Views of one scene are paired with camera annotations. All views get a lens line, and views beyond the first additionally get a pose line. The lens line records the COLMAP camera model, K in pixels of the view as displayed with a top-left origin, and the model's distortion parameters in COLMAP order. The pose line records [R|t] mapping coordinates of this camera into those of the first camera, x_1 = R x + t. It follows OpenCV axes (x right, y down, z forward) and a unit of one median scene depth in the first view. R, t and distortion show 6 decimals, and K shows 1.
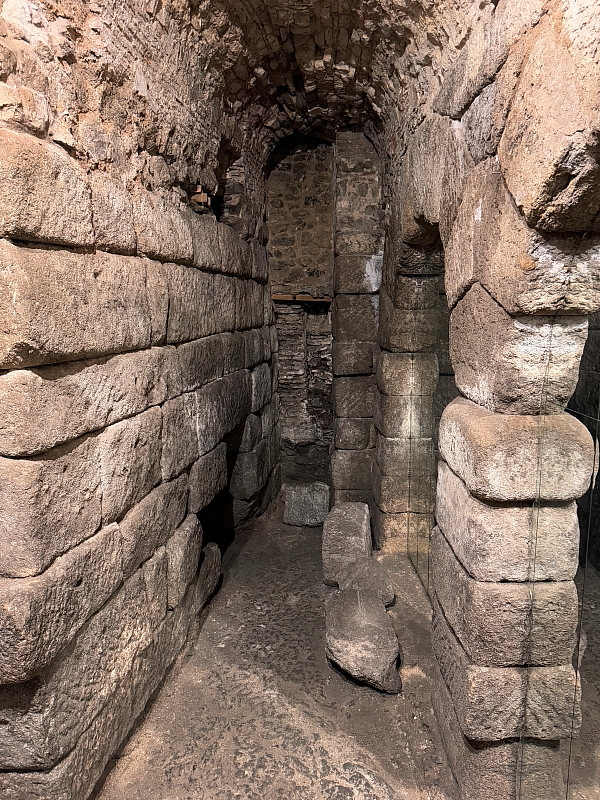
lens RADIAL K [[562.6, 0, 300.3], [0, 562.6, 401.4], [0, 0, 1]] dist [0.034870, -0.057919]
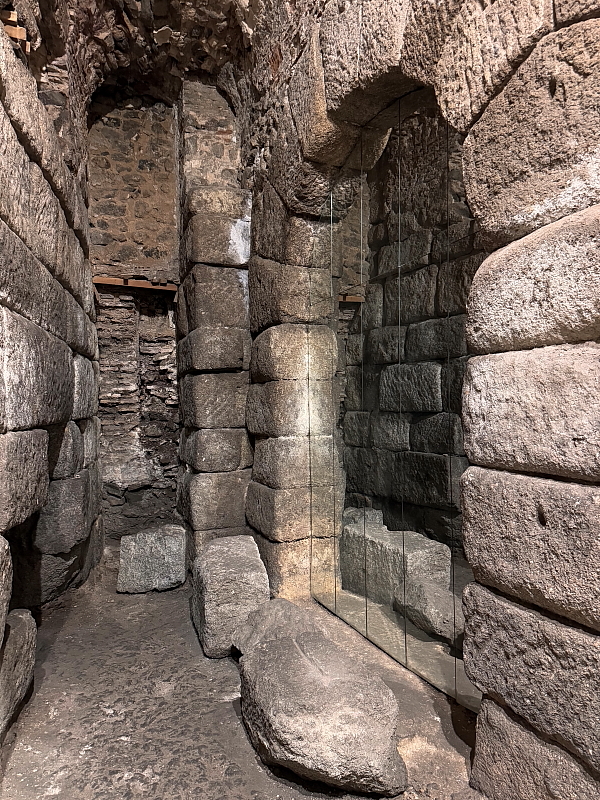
lens RADIAL K [[562.6, 0, 308.8], [0, 562.6, 408.1], [0, 0, 1]] dist [0.034870, -0.057919]
pose [[0.922796, -0.005635, 0.385247, -0.087427], [0.072344, 0.984643, -0.158888, 0.135357], [-0.378435, 0.174491, 0.909032, 0.278561]]
